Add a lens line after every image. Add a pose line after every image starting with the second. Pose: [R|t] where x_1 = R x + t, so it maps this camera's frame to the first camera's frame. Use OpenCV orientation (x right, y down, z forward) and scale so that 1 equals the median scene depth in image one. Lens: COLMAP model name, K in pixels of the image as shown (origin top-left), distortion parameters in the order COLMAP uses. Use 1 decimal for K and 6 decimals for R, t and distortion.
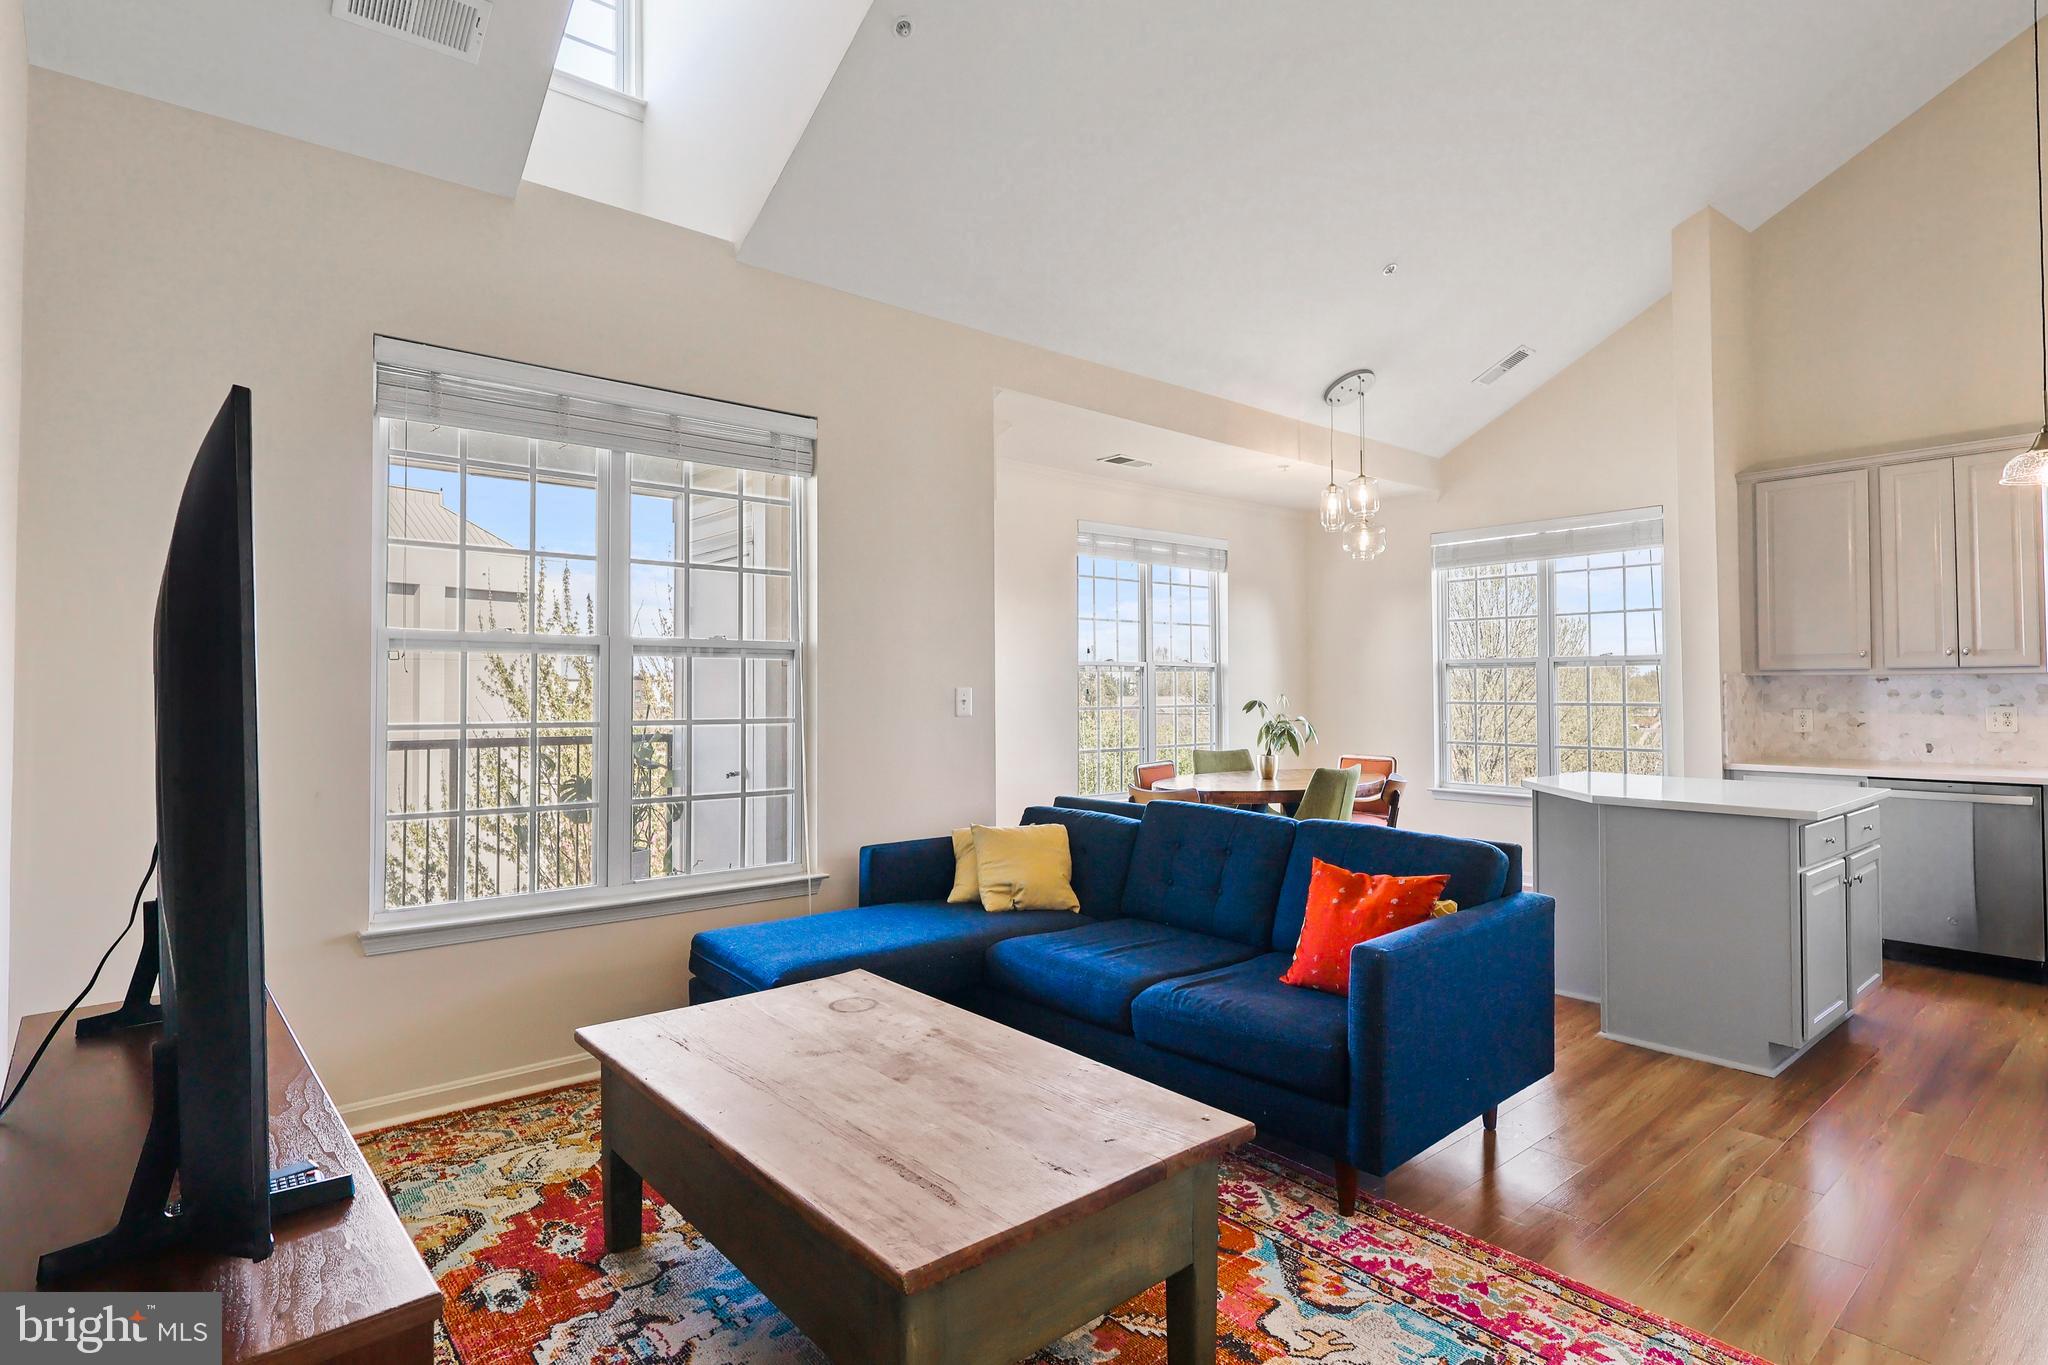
lens RADIAL K [[1042.7, 0, 1028.5], [0, 1042.7, 672.5], [0, 0, 1]] dist [-0.003314, 0.000363]
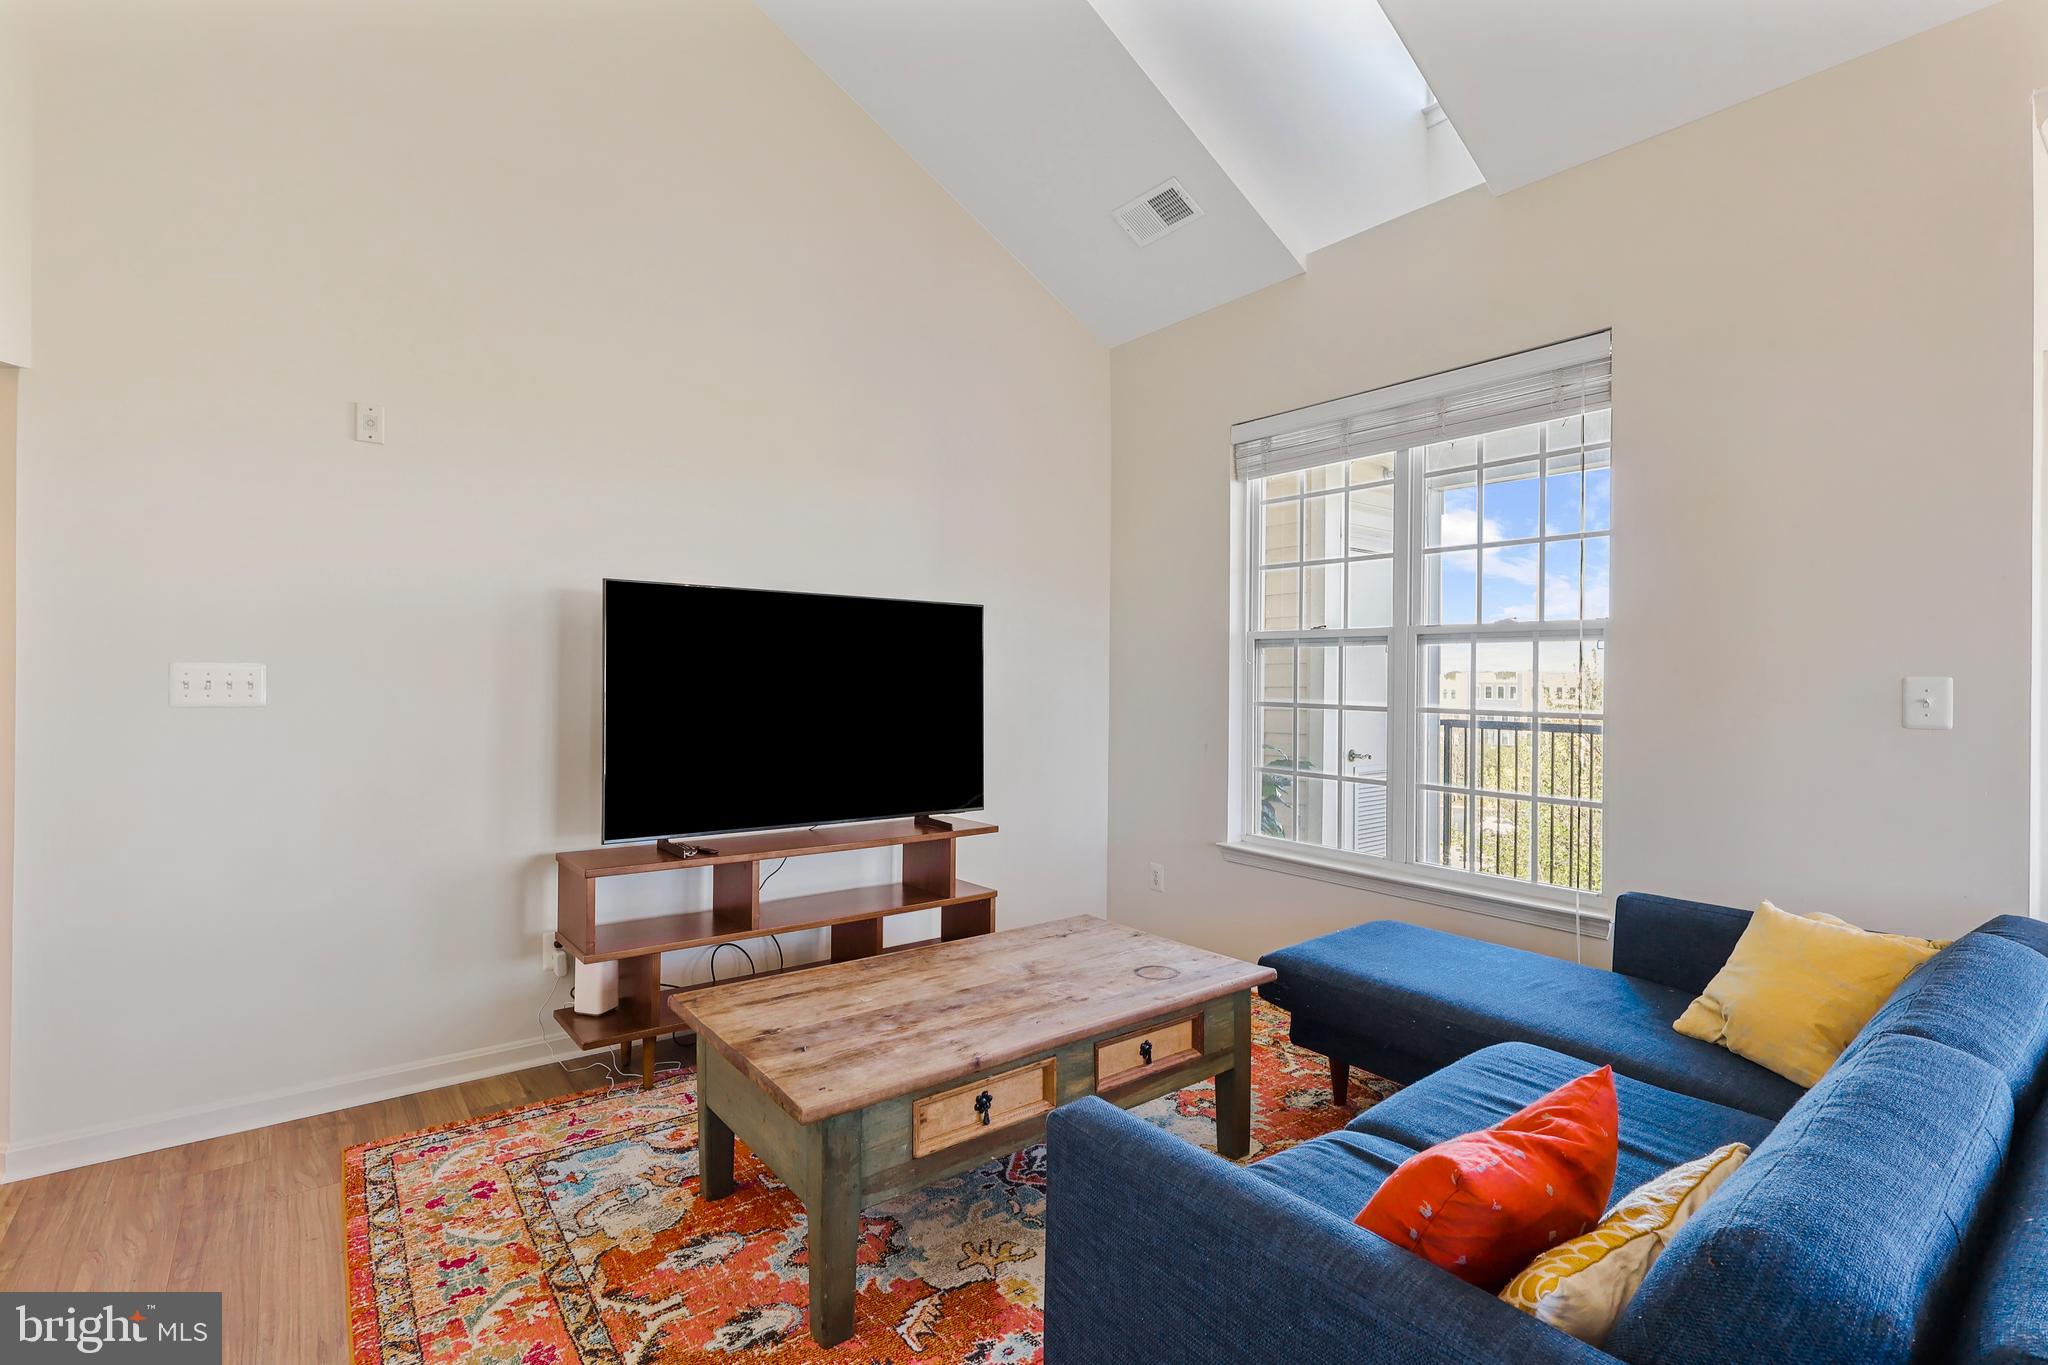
lens RADIAL K [[945.2, 0, 1008.6], [0, 945.2, 676.3], [0, 0, 1]] dist [0.002753, -0.000044]
pose [[-0.059604, 0.002709, -0.998218, 0.592119], [0.011112, 0.999936, 0.002051, 0.009489], [0.998160, -0.010970, -0.059630, 0.670966]]
